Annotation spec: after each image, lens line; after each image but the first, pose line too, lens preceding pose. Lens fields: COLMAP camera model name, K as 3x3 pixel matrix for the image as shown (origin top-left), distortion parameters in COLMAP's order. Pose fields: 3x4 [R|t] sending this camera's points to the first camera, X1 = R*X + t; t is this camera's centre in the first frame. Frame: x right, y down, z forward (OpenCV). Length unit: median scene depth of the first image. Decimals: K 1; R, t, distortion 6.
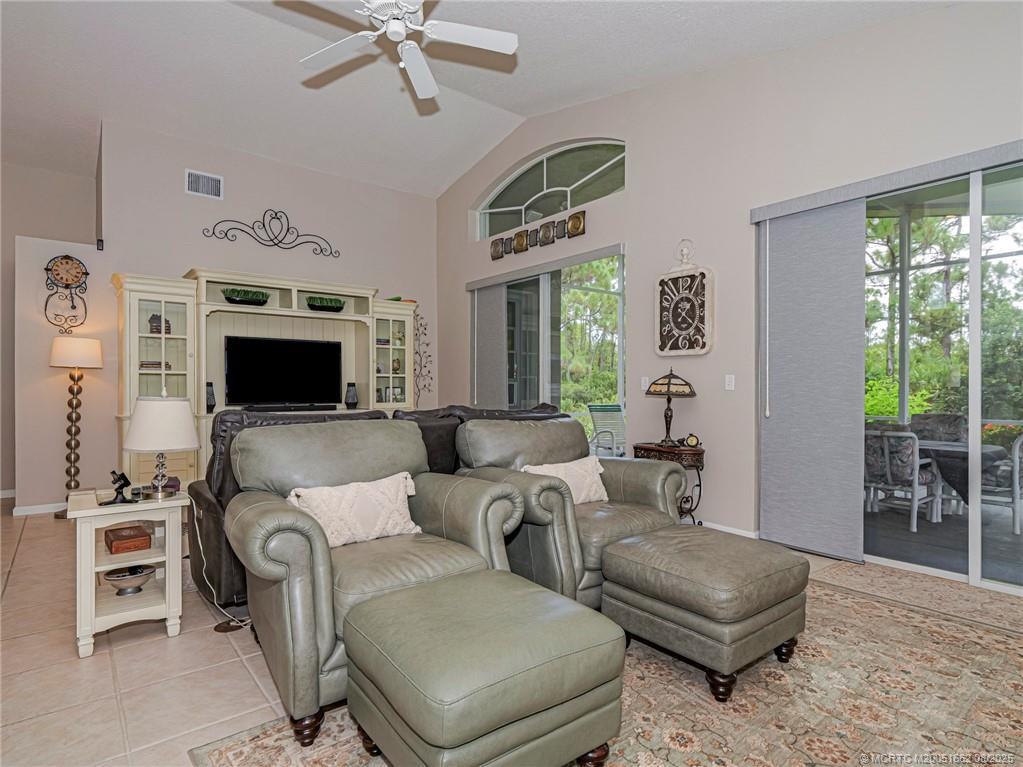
lens RADIAL K [[542.4, 0, 515.5], [0, 542.4, 390.3], [0, 0, 1]] dist [-0.010703, -0.000921]
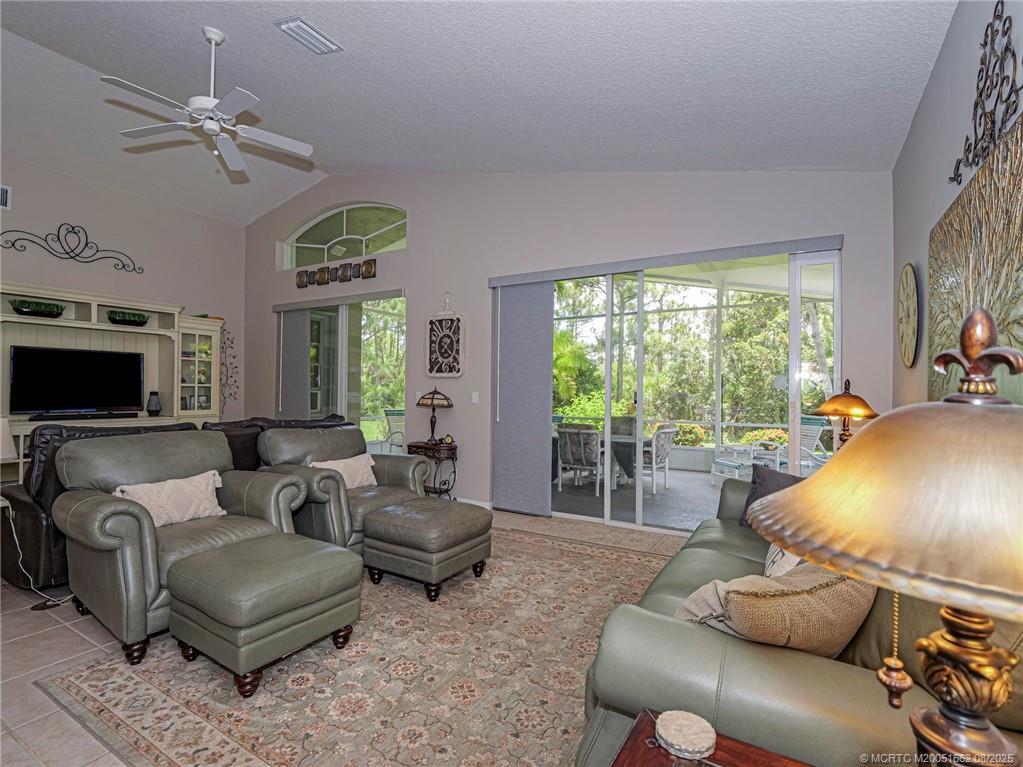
lens RADIAL K [[509.4, 0, 519.9], [0, 509.4, 381.6], [0, 0, 1]] dist [-0.018354, 0.000475]
pose [[0.937895, 0.013605, 0.346653, 0.044265], [-0.008244, 0.999823, -0.016935, -0.034064], [-0.346822, 0.013025, 0.937841, -0.278328]]
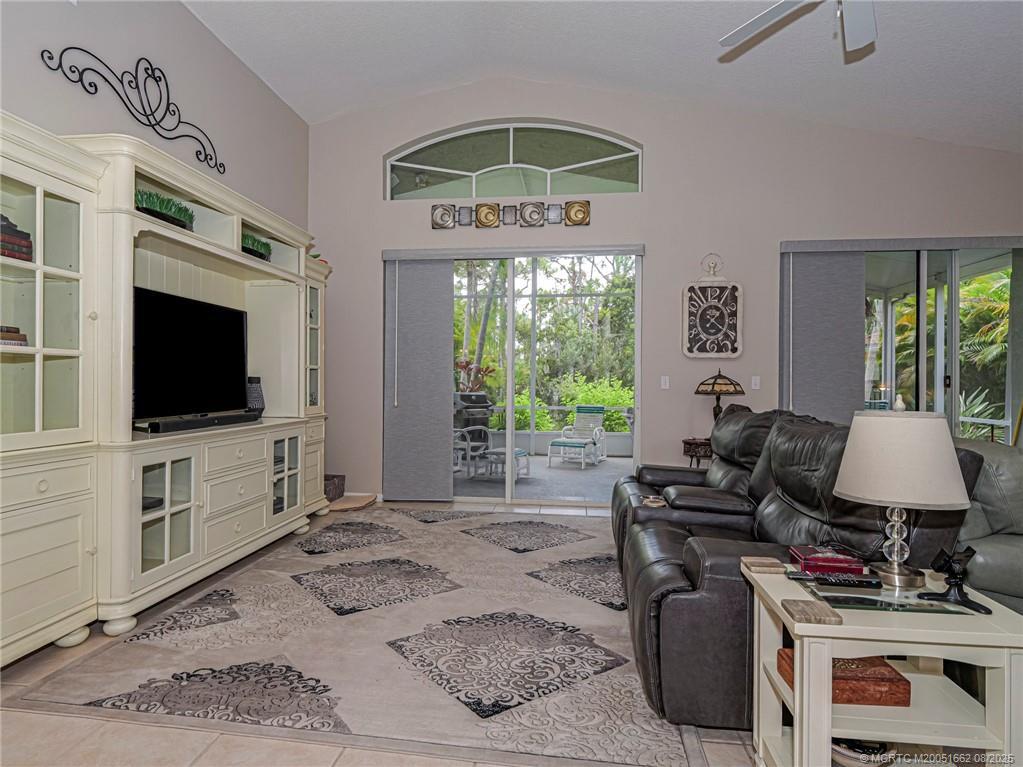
lens RADIAL K [[542.4, 0, 485.7], [0, 542.4, 379.1], [0, 0, 1]] dist [-0.010703, -0.000921]
pose [[0.729891, 0.006712, 0.683531, -0.821873], [-0.003959, 0.999977, -0.005592, -0.013141], [-0.683552, 0.001375, 0.729900, 0.530551]]
